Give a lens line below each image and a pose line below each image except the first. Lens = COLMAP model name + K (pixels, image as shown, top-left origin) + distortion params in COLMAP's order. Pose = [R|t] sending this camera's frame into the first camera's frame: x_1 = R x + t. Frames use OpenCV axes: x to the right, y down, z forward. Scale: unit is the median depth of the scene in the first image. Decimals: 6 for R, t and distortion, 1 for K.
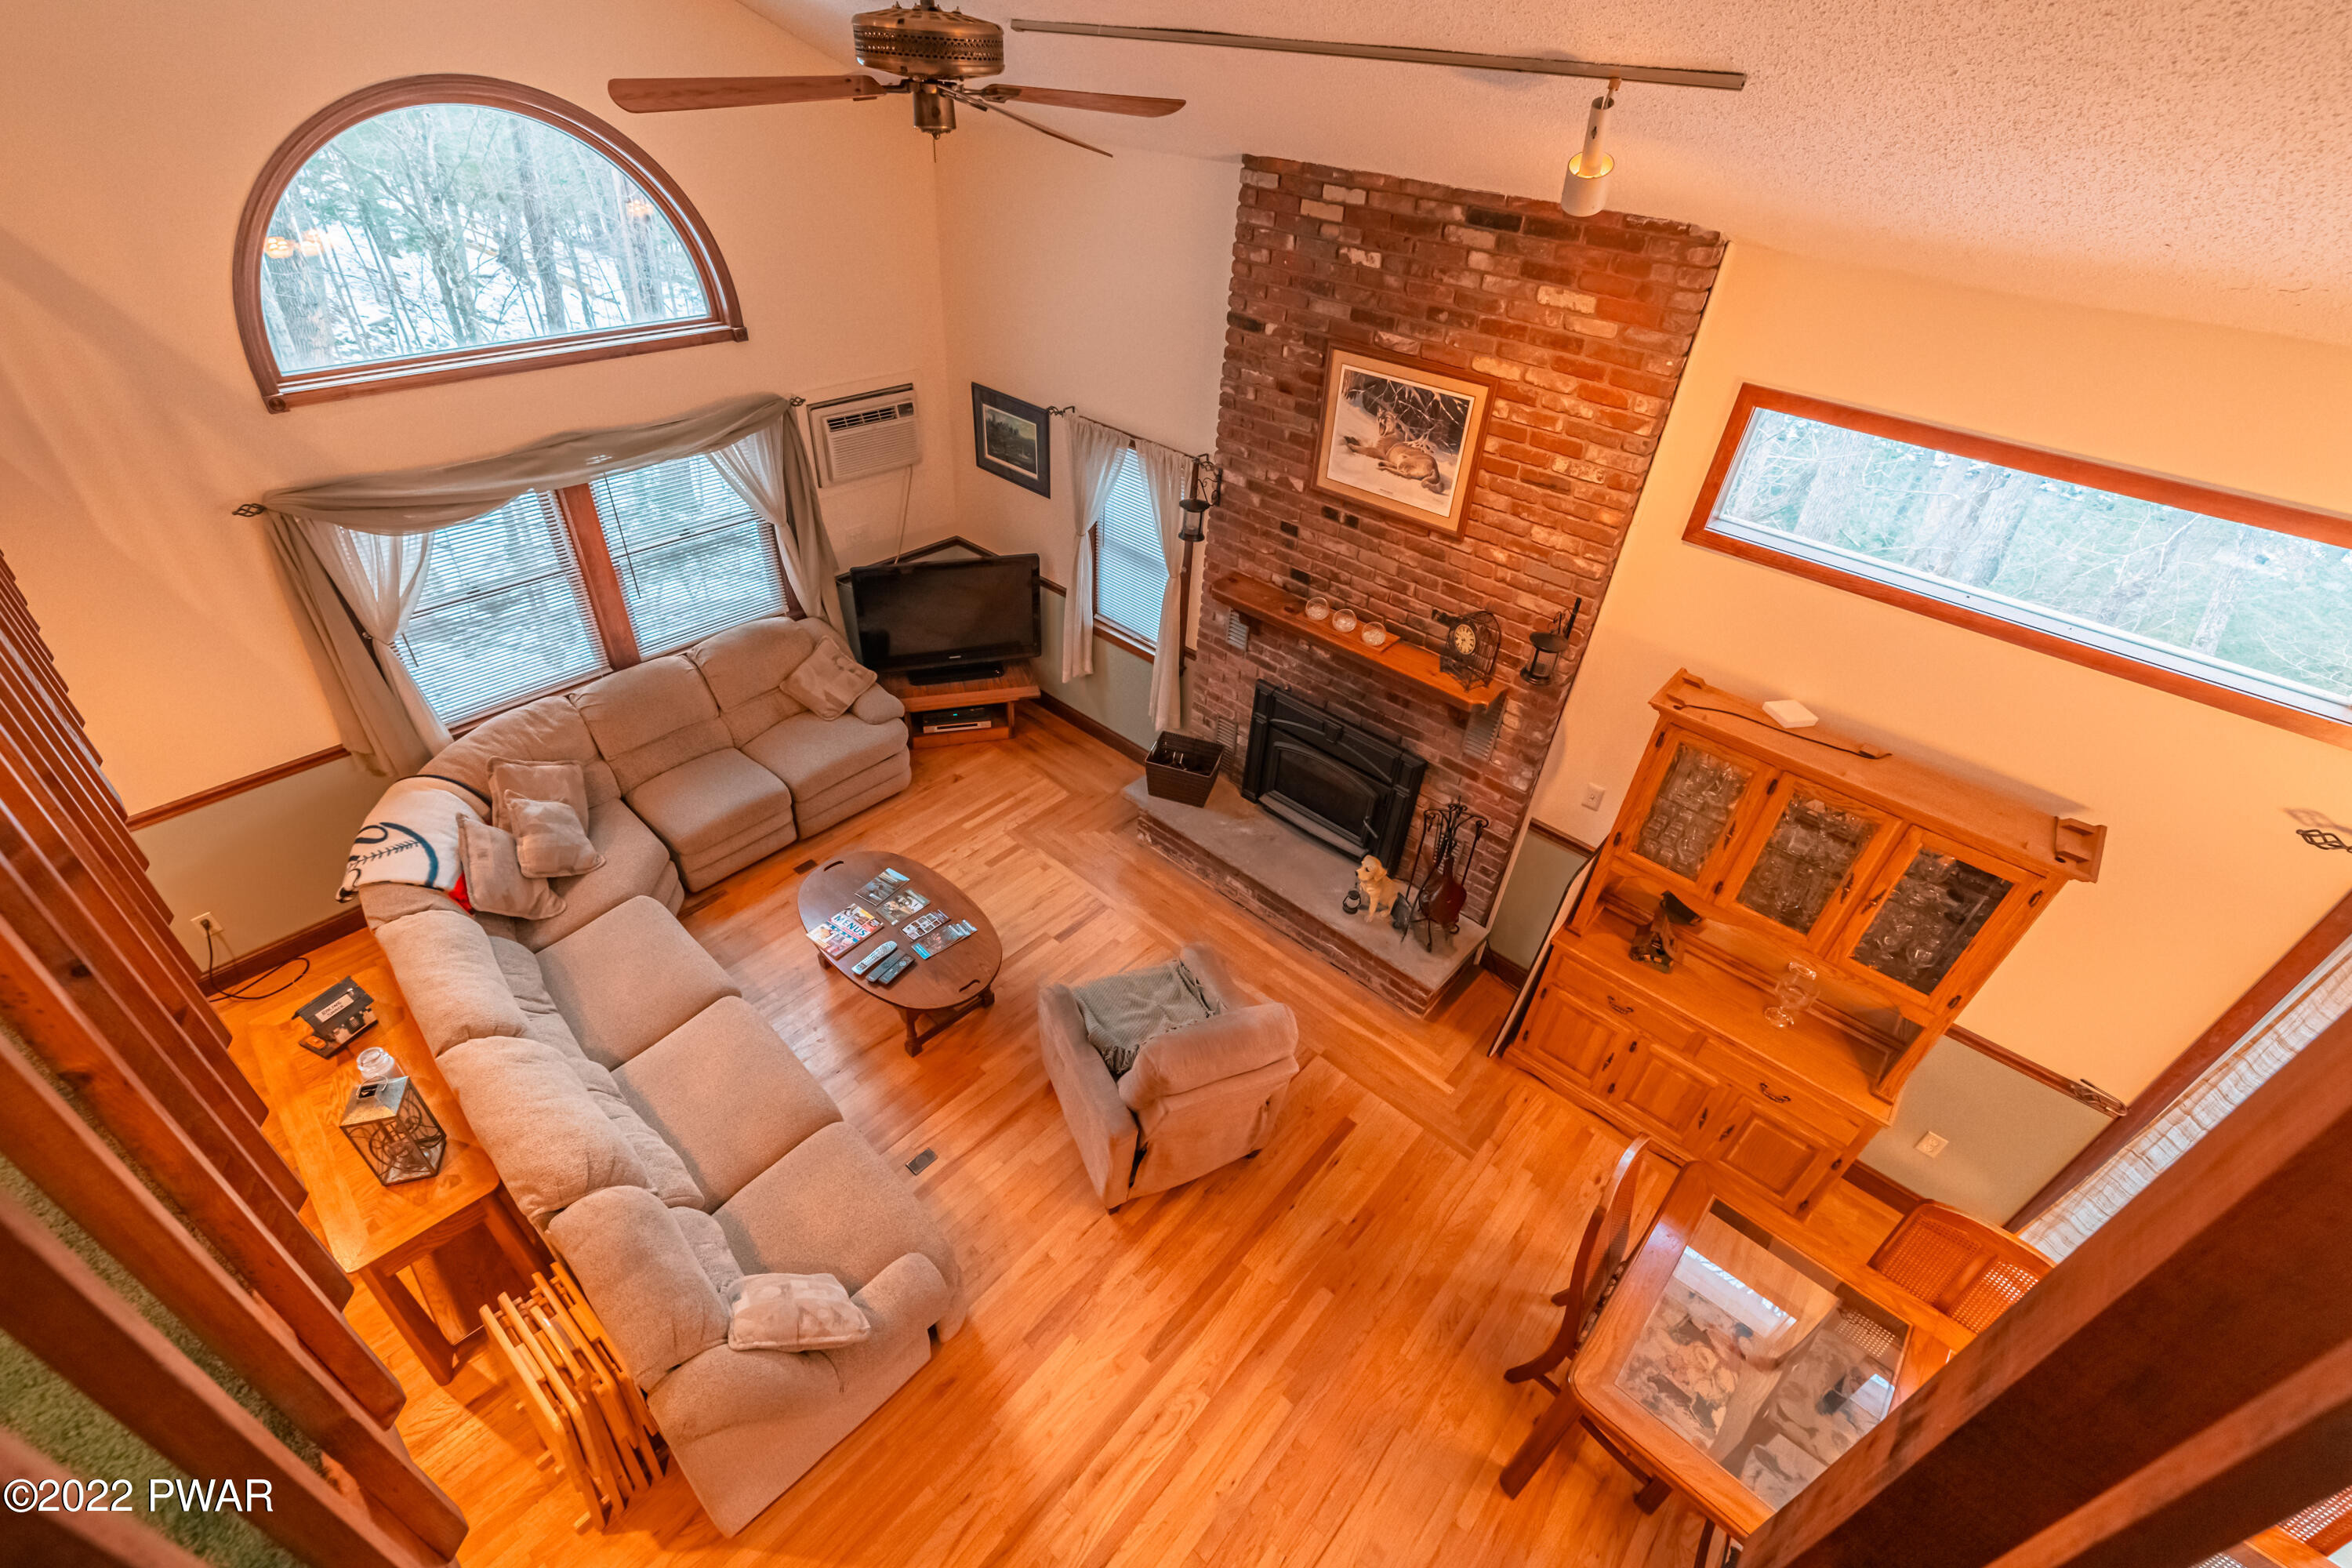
lens RADIAL K [[997.8, 0, 1166.2], [0, 997.8, 778.8], [0, 0, 1]] dist [-0.002093, 0.000481]
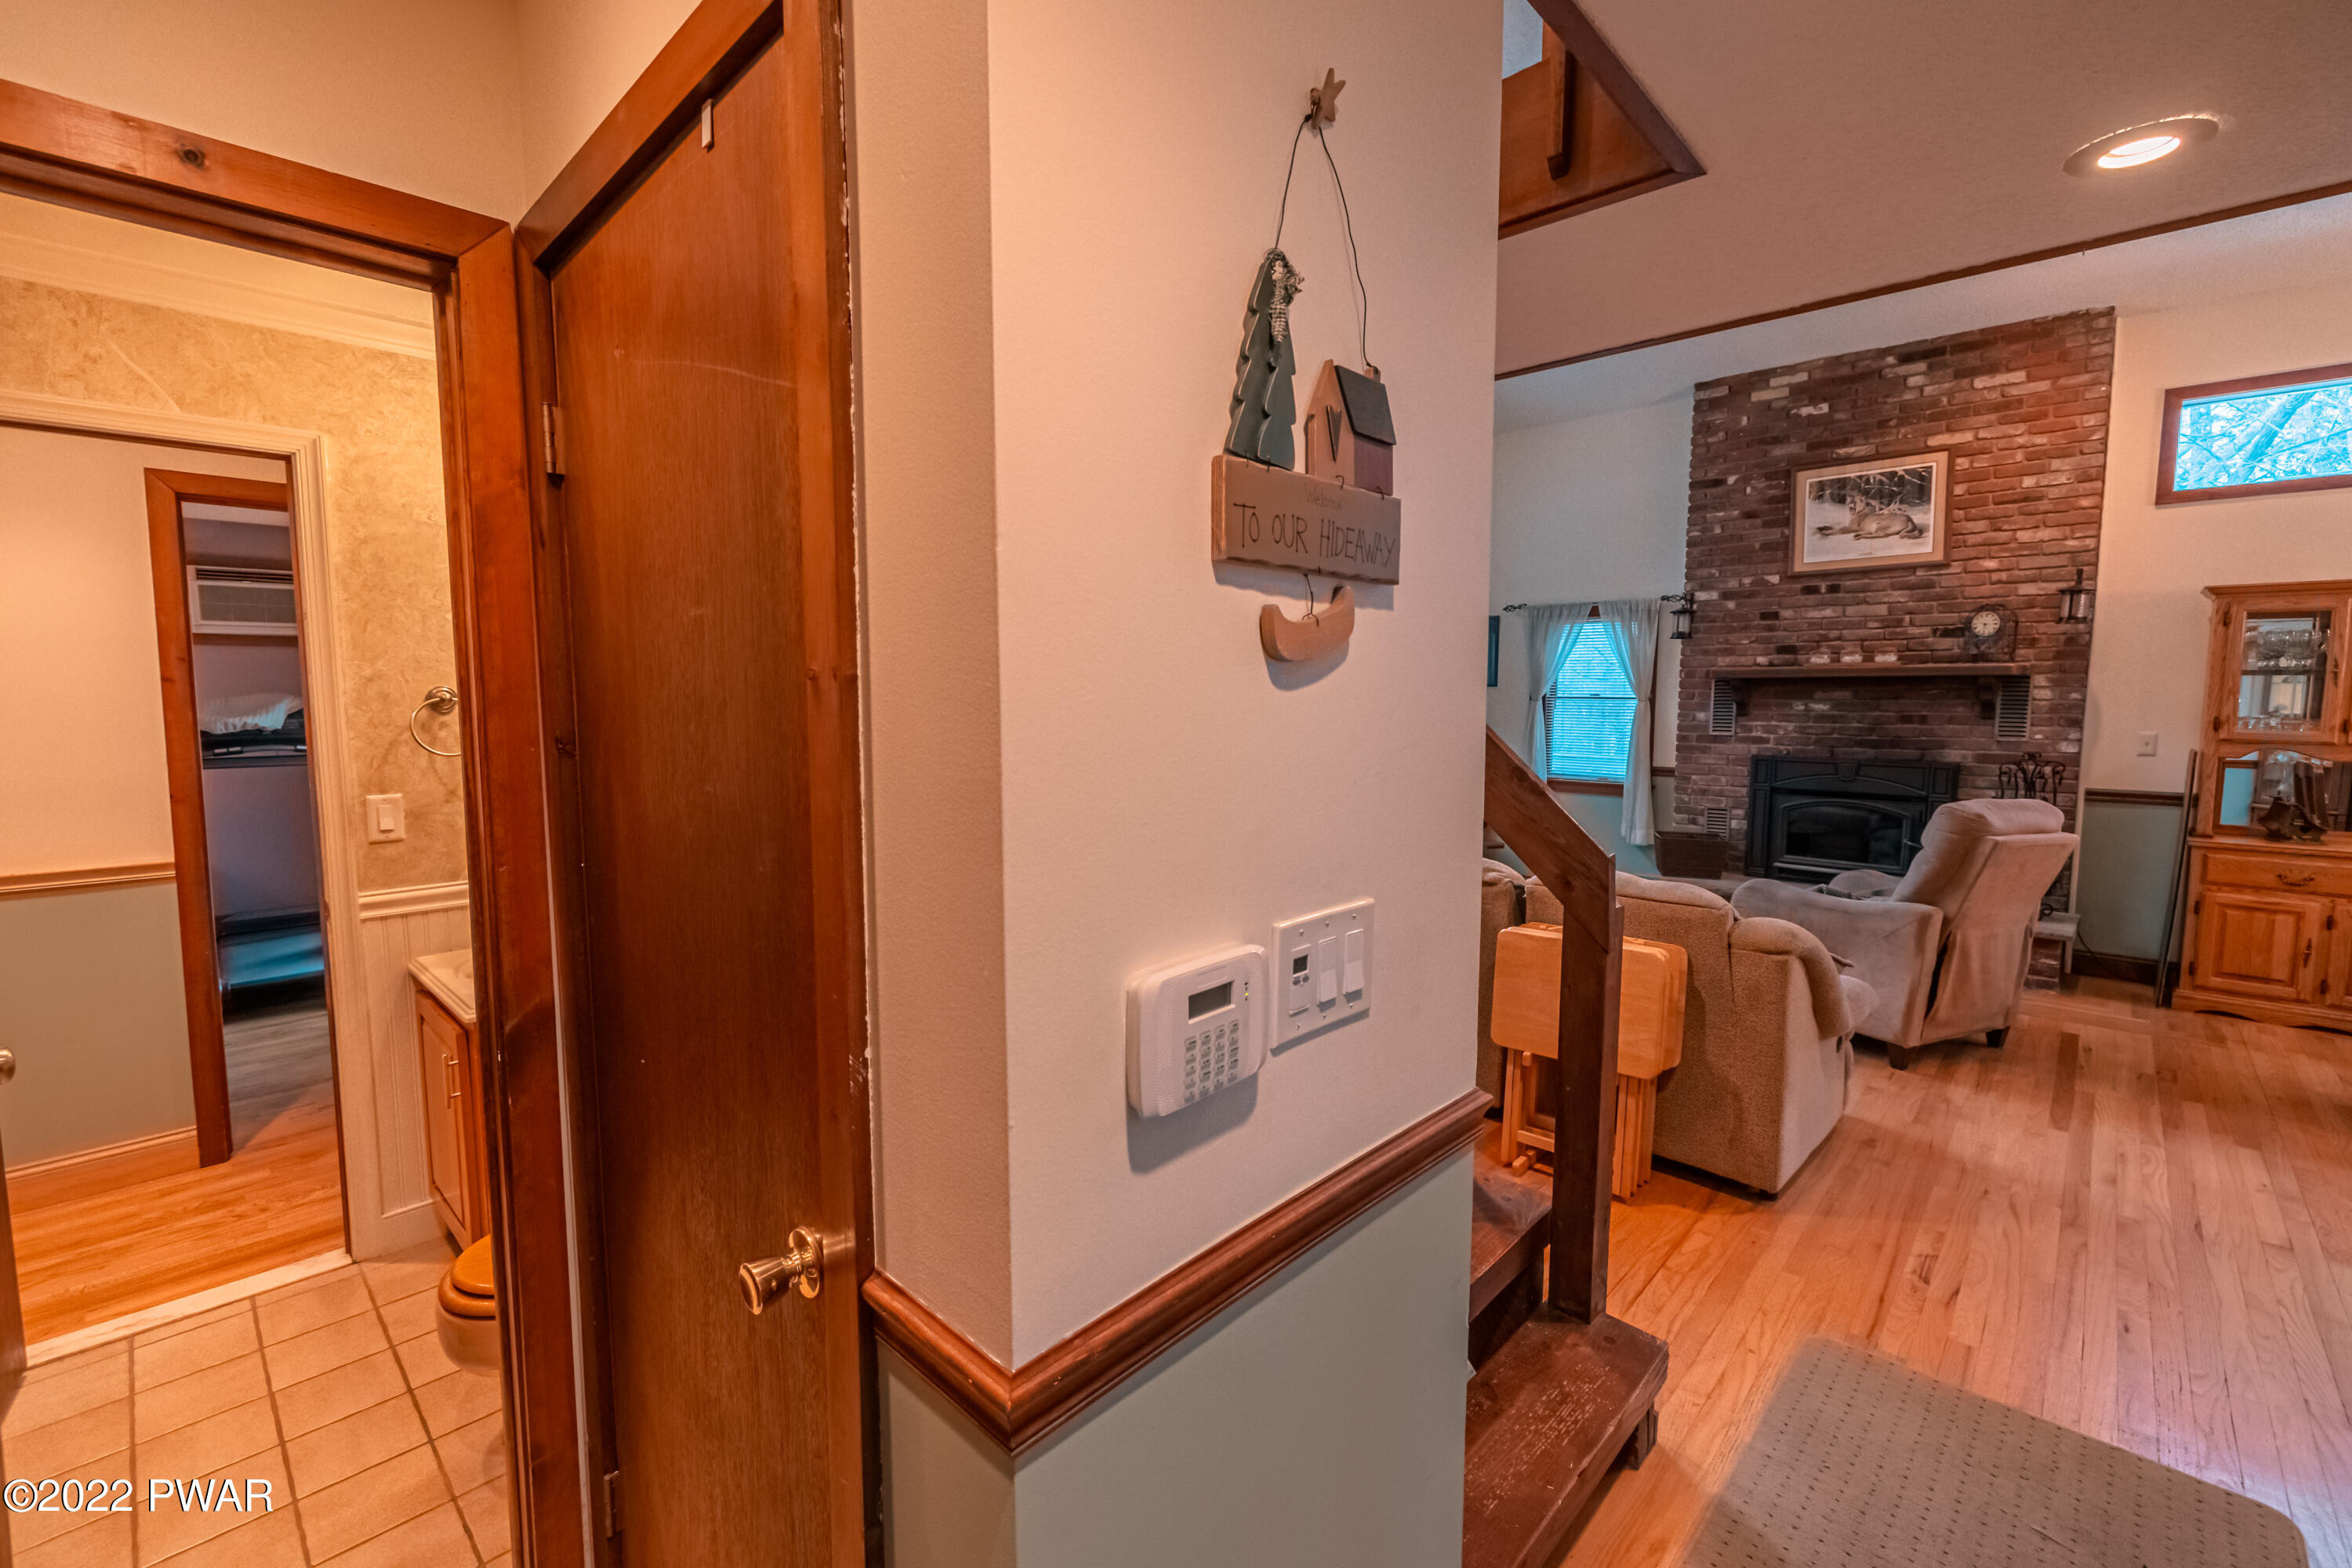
lens RADIAL K [[997.8, 0, 1174.4], [0, 997.8, 771.9], [0, 0, 1]] dist [-0.002093, 0.000481]
pose [[0.997725, -0.055570, -0.038156, -0.652890], [0.027023, 0.848293, -0.528837, 0.625529], [0.061755, 0.526603, 0.847865, -0.029178]]
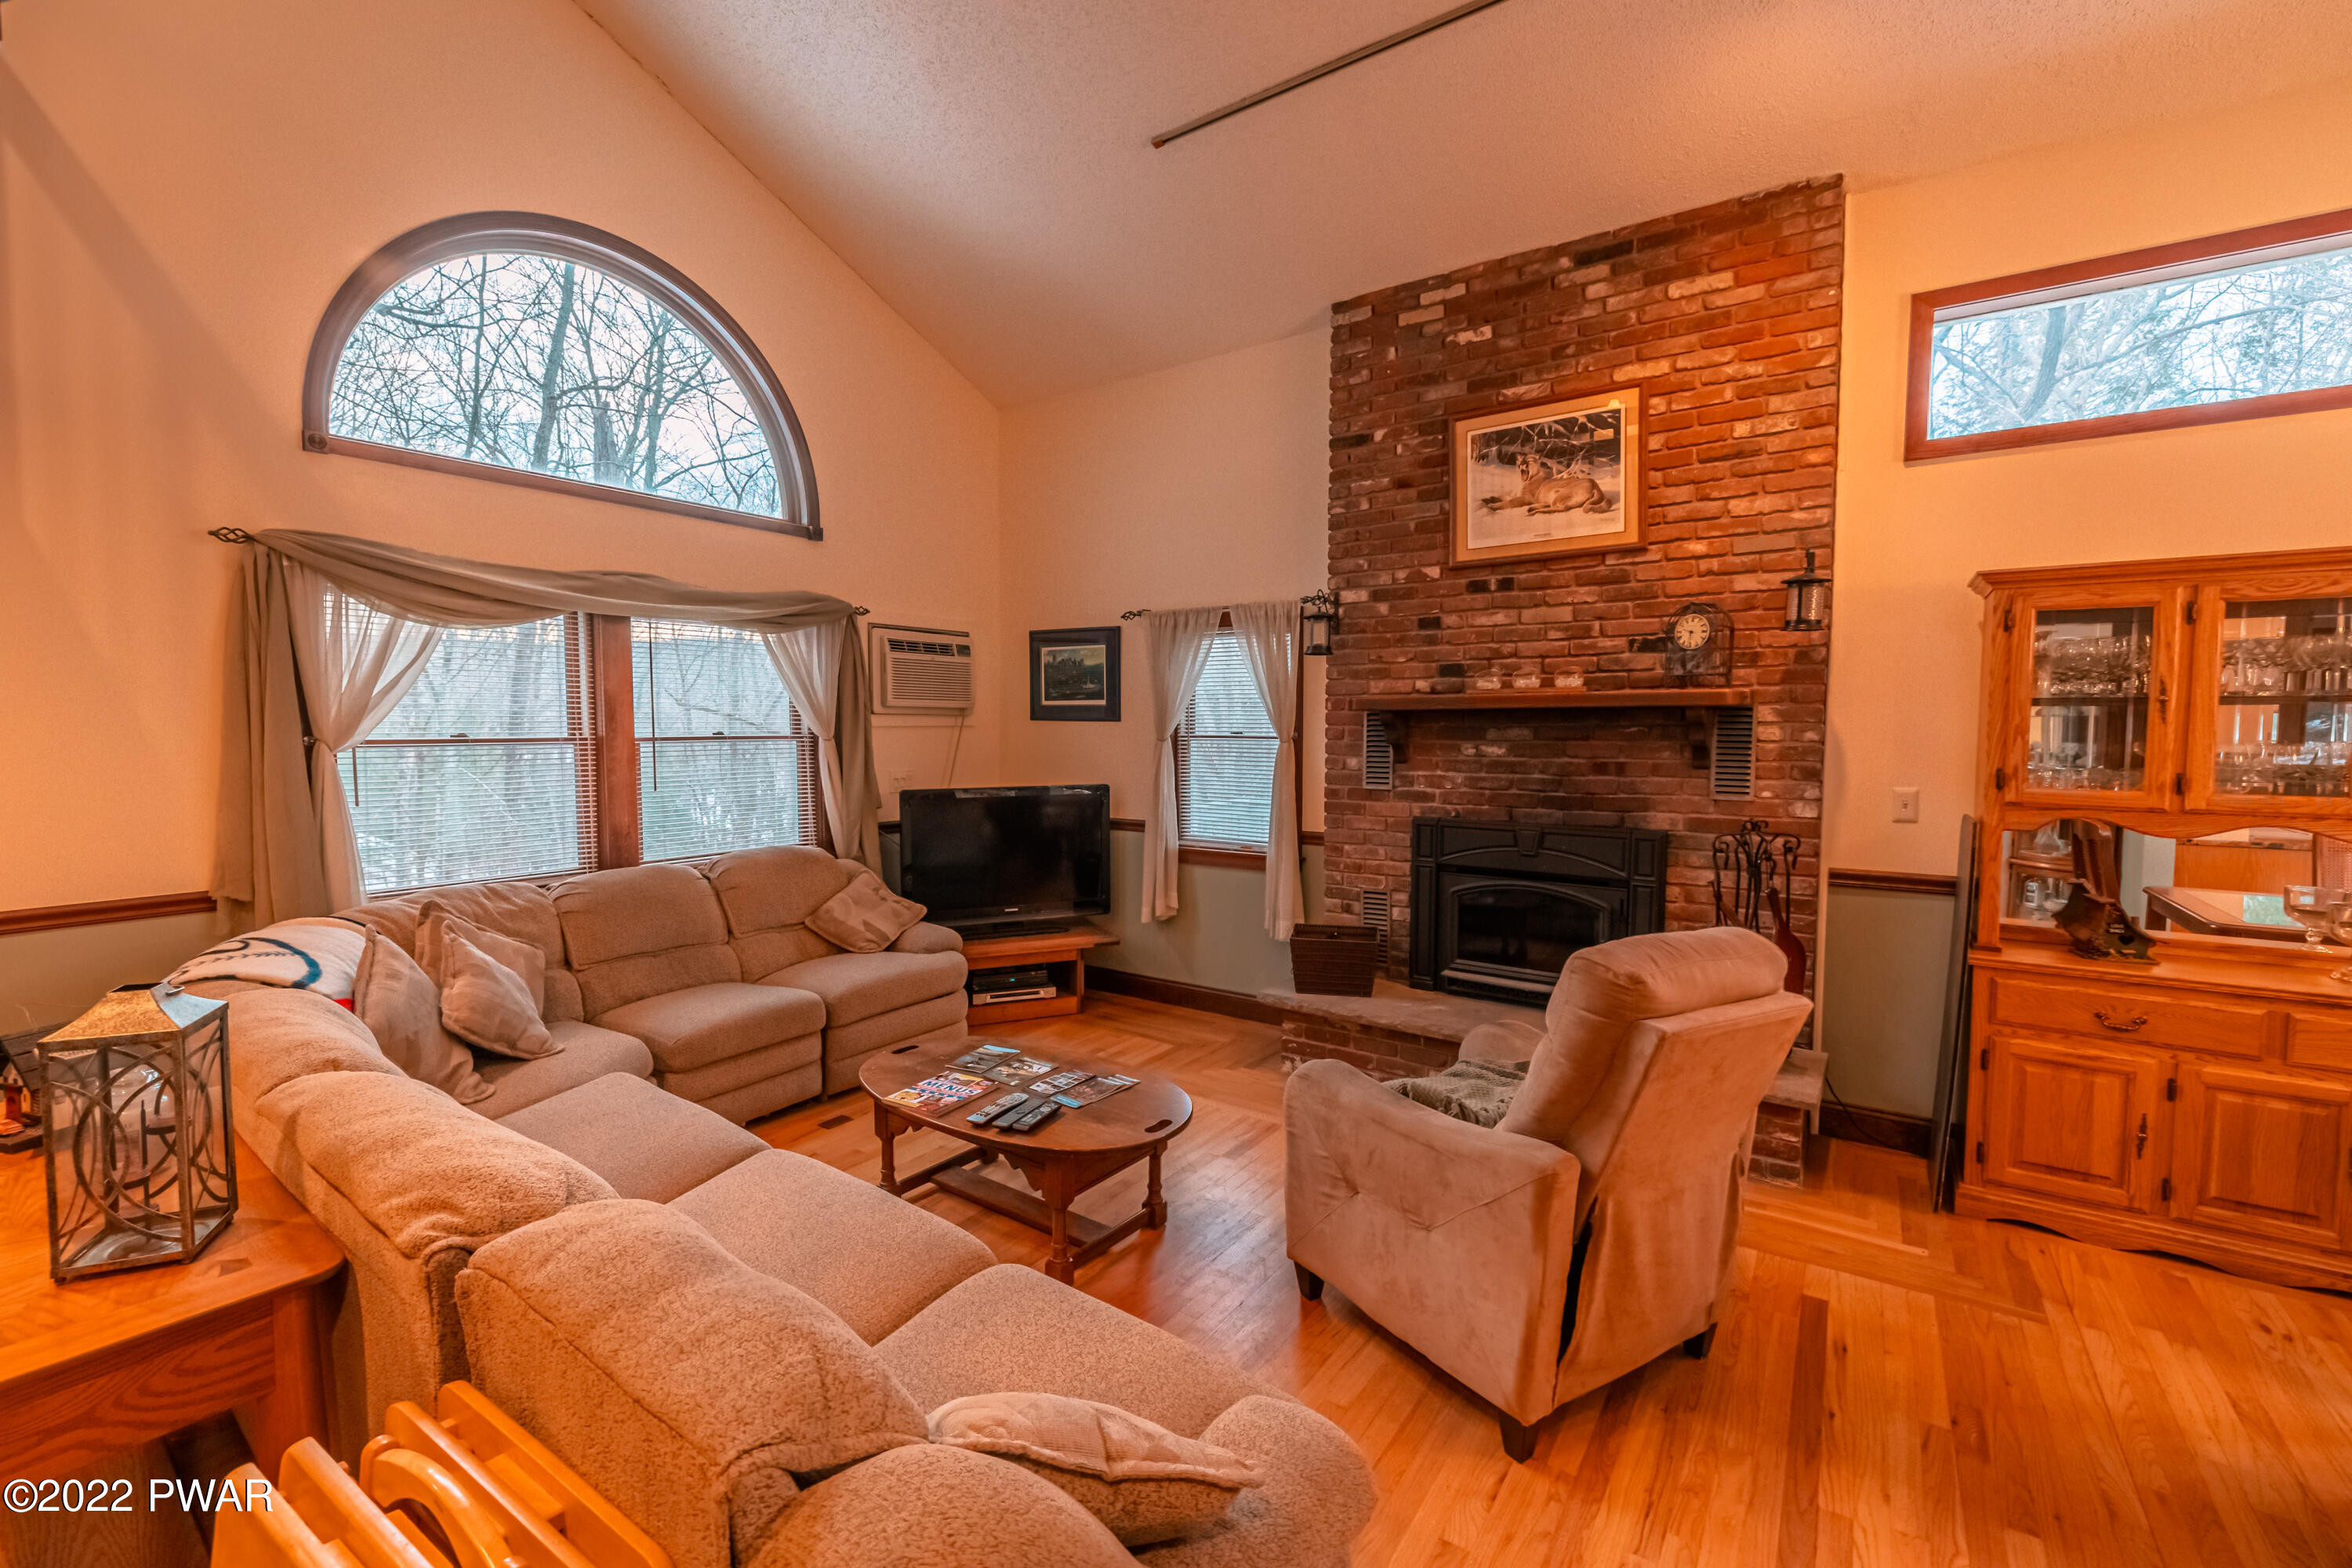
lens RADIAL K [[997.8, 0, 1165.4], [0, 997.8, 773.4], [0, 0, 1]] dist [-0.002093, 0.000481]
pose [[0.991938, -0.065554, 0.108450, -0.245024], [0.114427, 0.831081, -0.544253, 0.364290], [-0.054452, 0.552275, 0.831882, 0.355121]]
